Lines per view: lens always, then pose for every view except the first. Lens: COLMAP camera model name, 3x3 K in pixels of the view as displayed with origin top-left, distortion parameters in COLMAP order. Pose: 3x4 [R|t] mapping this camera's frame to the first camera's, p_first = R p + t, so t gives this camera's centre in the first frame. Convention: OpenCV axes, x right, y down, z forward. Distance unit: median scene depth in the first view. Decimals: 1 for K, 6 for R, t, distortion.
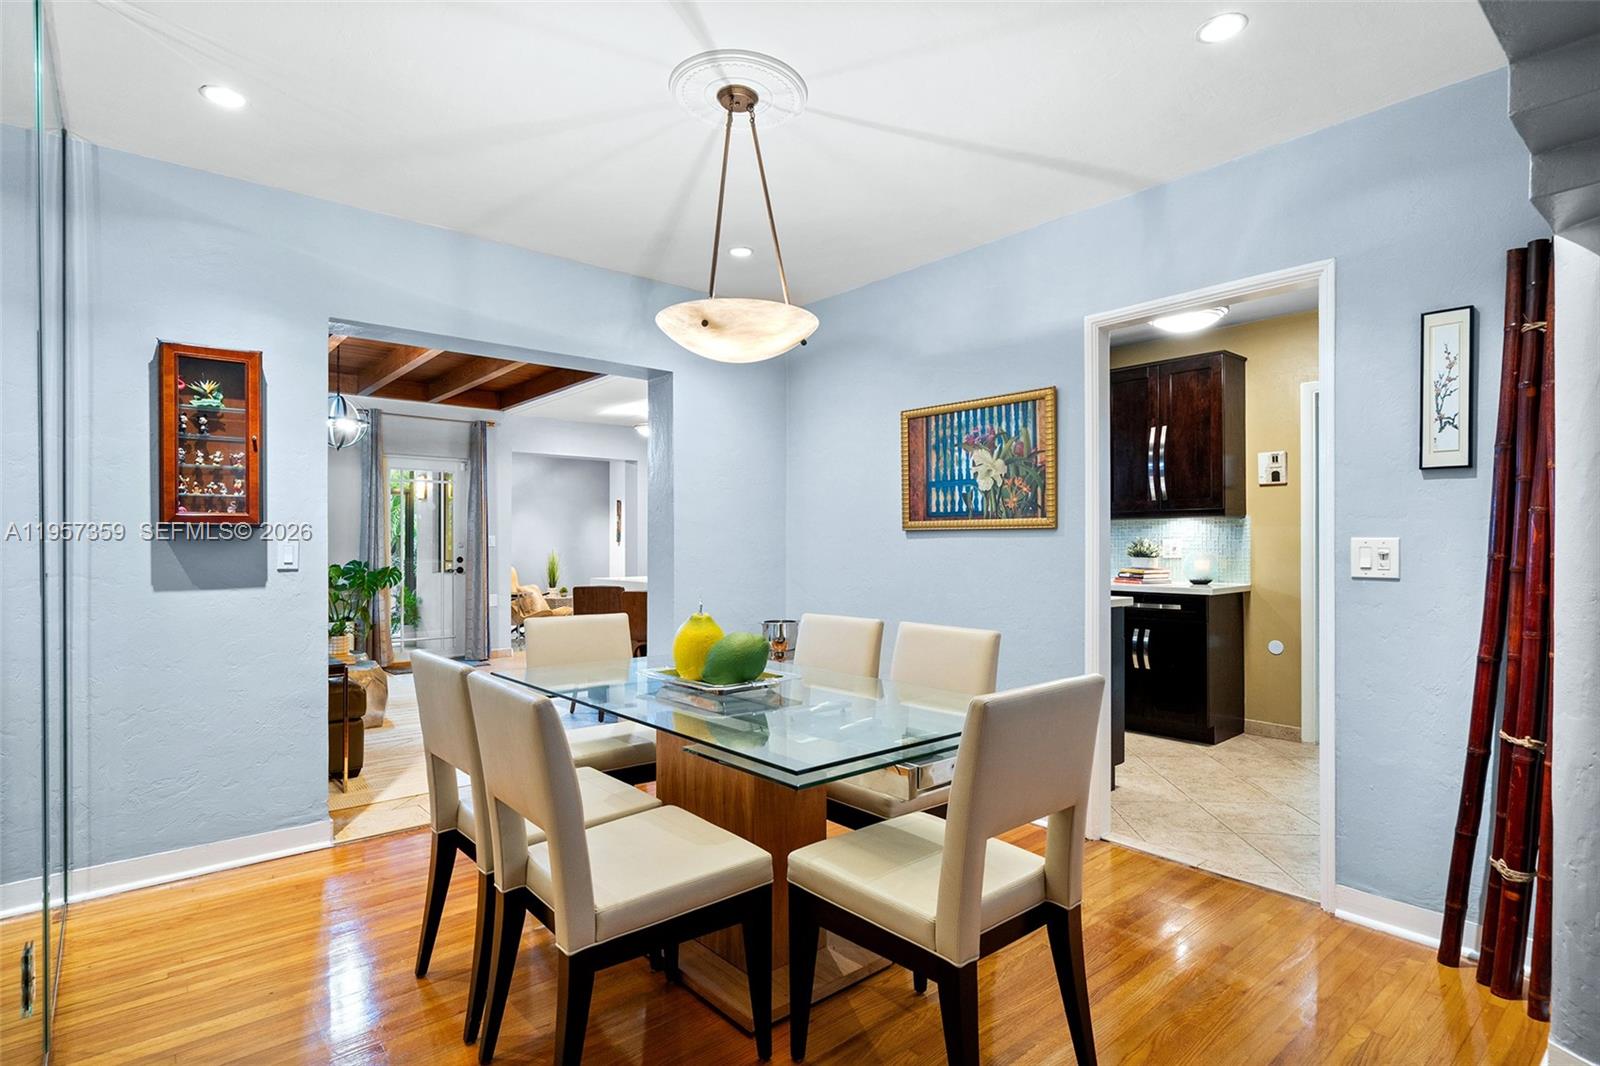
lens RADIAL K [[815.6, 0, 792.4], [0, 815.6, 533.3], [0, 0, 1]] dist [0.005614, -0.000698]
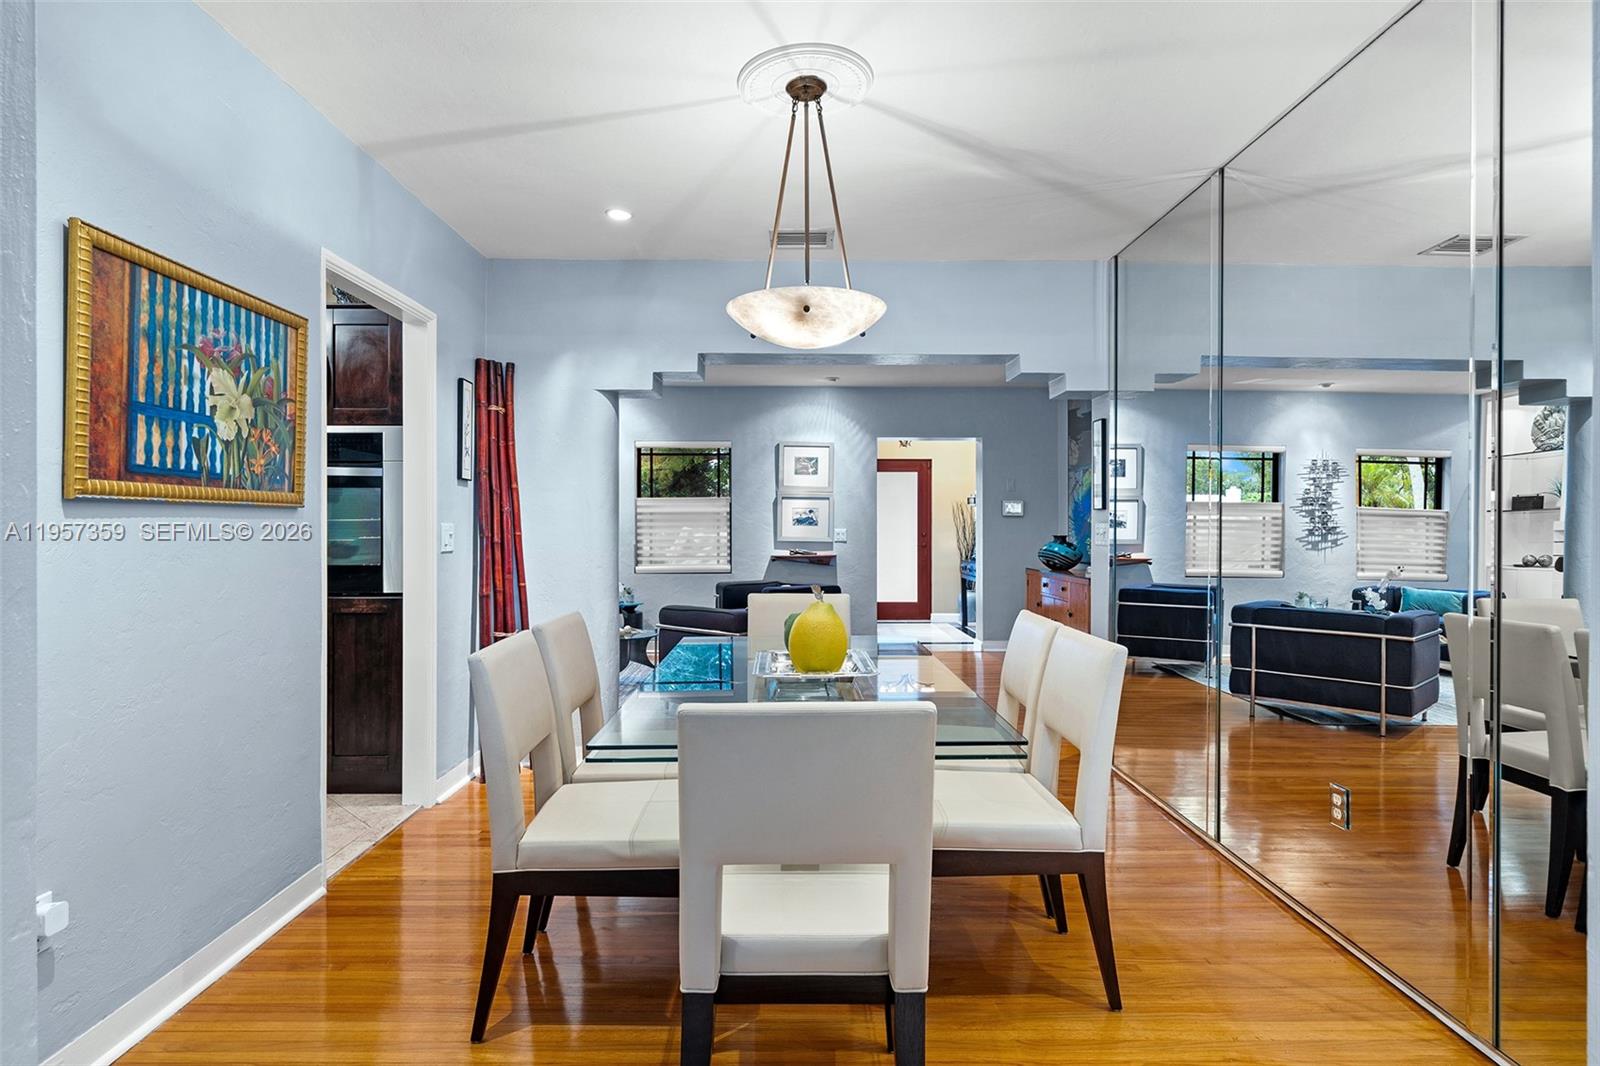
lens RADIAL K [[815.6, 0, 809.4], [0, 815.6, 528.5], [0, 0, 1]] dist [0.005614, -0.000698]
pose [[-0.777660, -0.002637, 0.628679, -0.459394], [-0.009013, 0.999935, -0.006955, 0.012365], [-0.628620, -0.011075, -0.777634, 1.159585]]
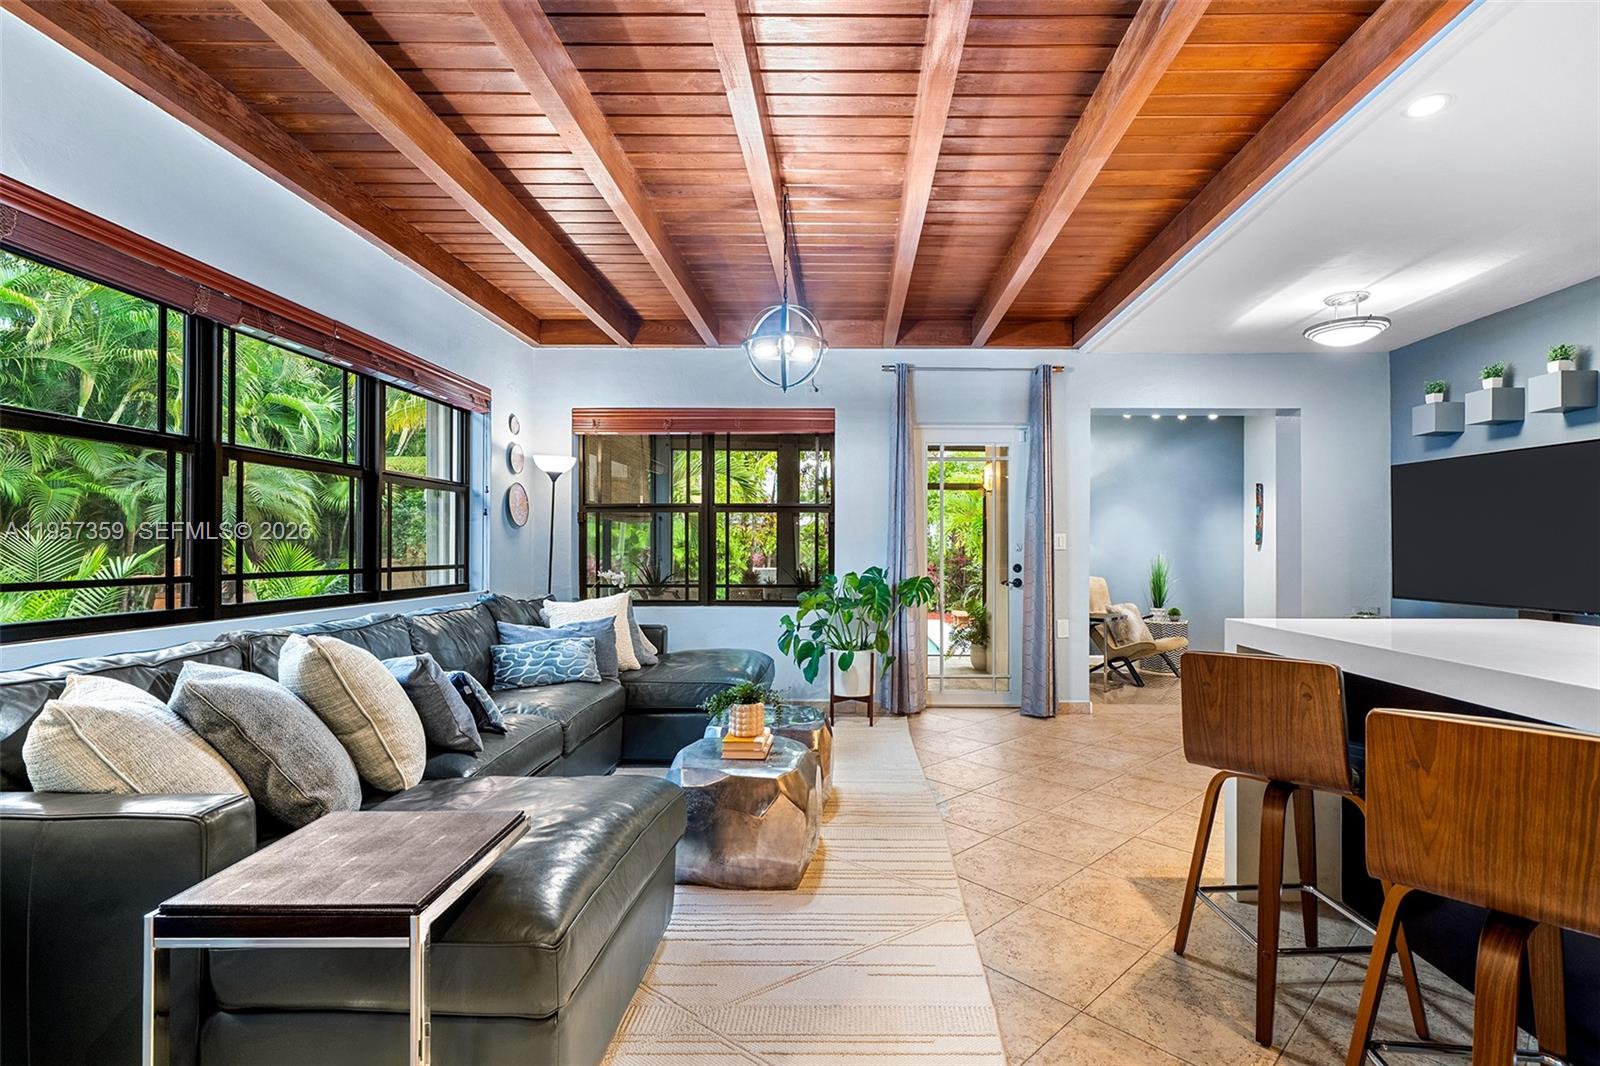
lens RADIAL K [[757.6, 0, 851.5], [0, 757.6, 544.0], [0, 0, 1]] dist [-0.004452, -0.000143]
pose [[0.774989, -0.000660, -0.631974, -0.230637], [0.003133, 0.999991, 0.002798, 0.020089], [0.631967, -0.004149, 0.774984, 0.888604]]
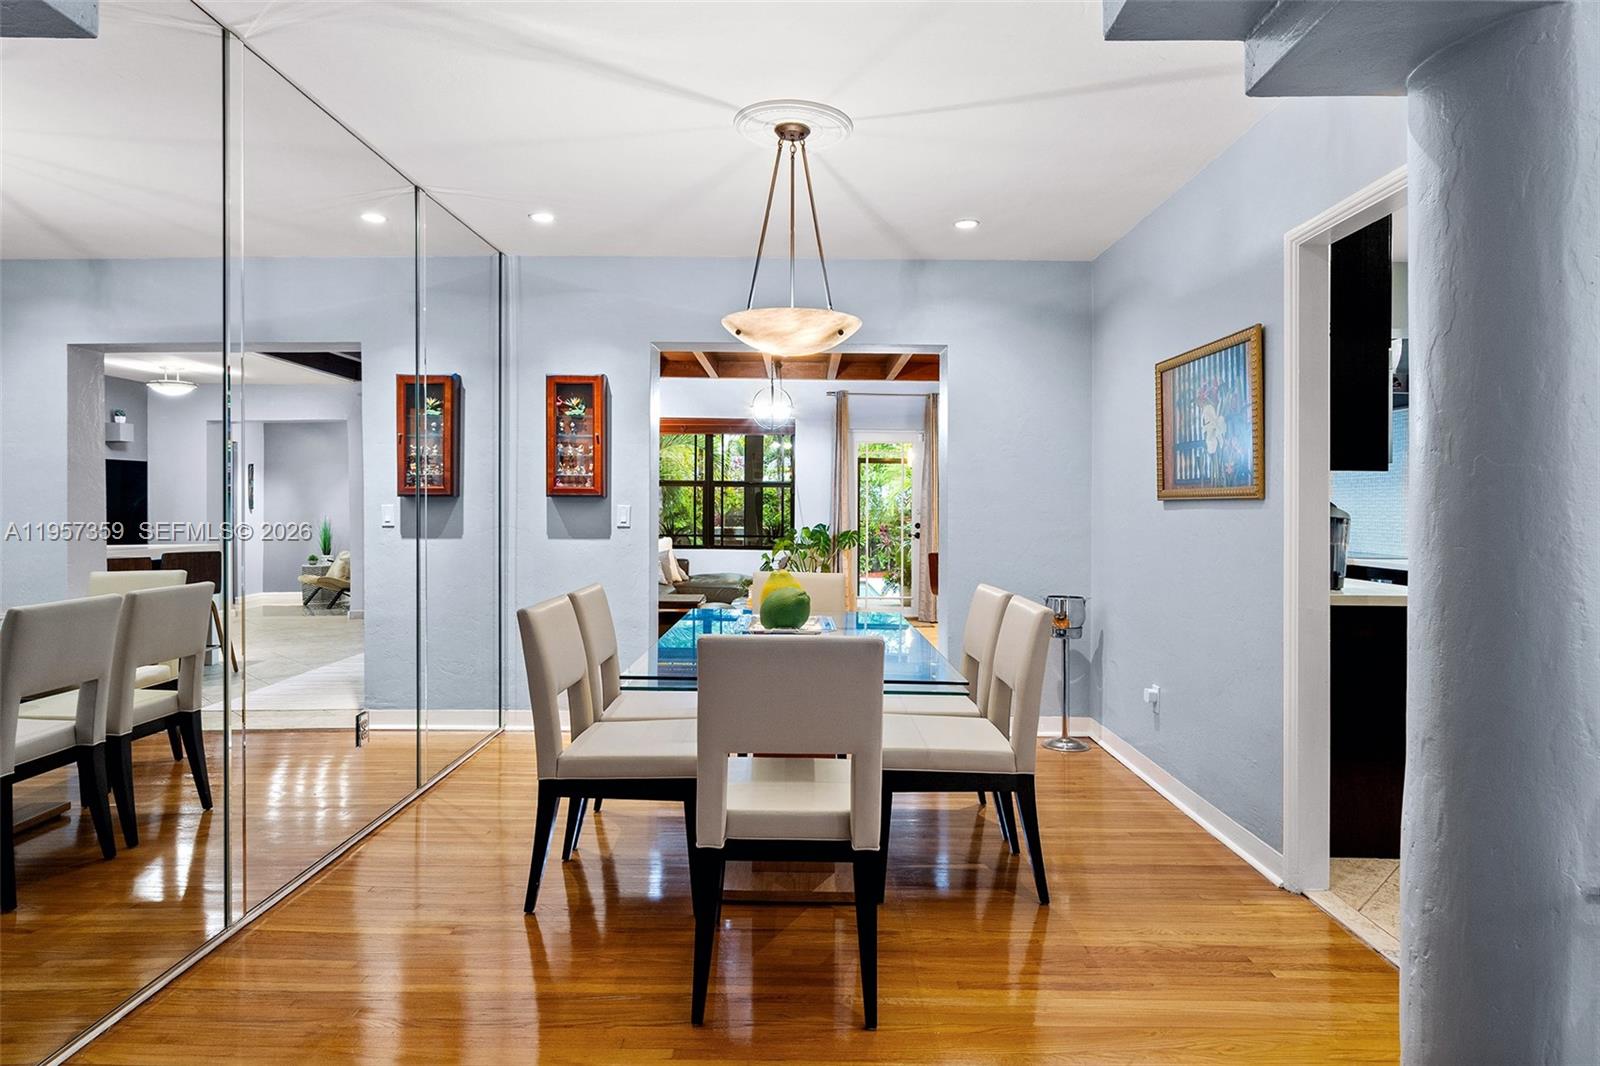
lens RADIAL K [[898.7, 0, 786.8], [0, 898.7, 498.6], [0, 0, 1]] dist [0.002203, 0.000649]
pose [[0.760261, 0.002529, -0.649613, 0.489904], [-0.003364, 0.999994, -0.000044, -0.003906], [0.649609, 0.002219, 0.760265, 0.010134]]
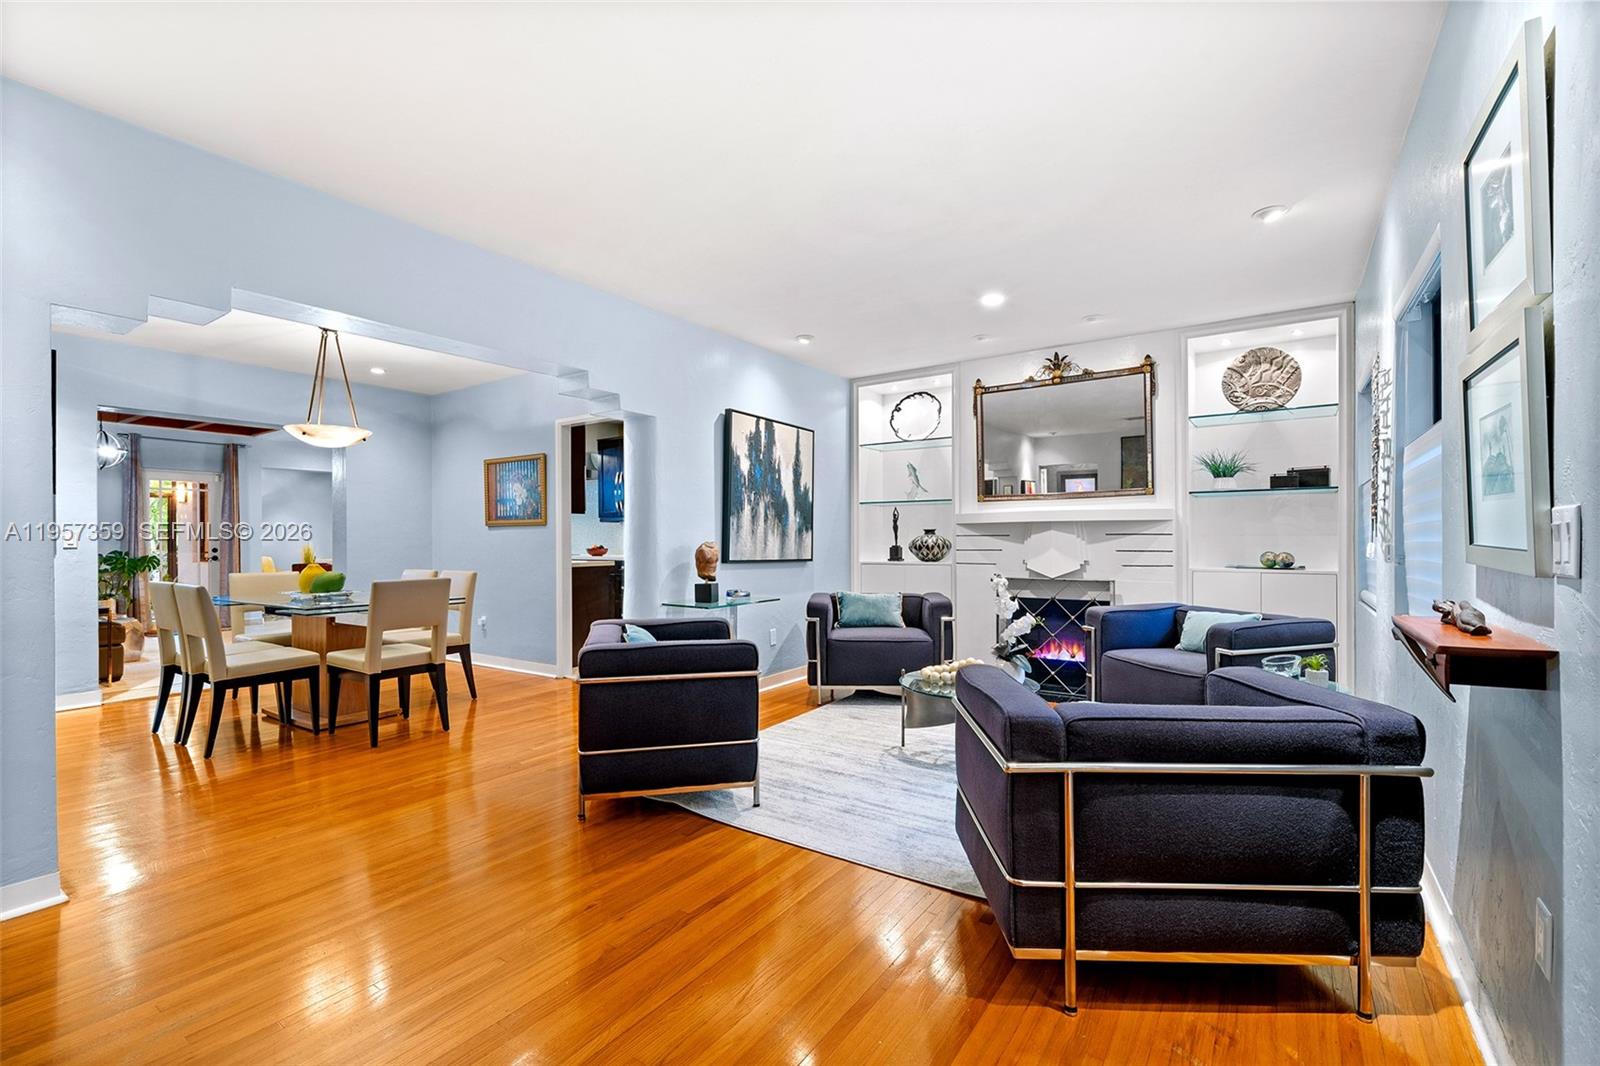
lens RADIAL K [[707.8, 0, 793.4], [0, 707.8, 535.0], [0, 0, 1]] dist [0.000508, -0.000231]
pose [[0.963581, -0.002437, 0.267406, 0.398715], [0.001738, 0.999994, 0.002852, 0.014167], [-0.267412, -0.002283, 0.963580, -0.740409]]
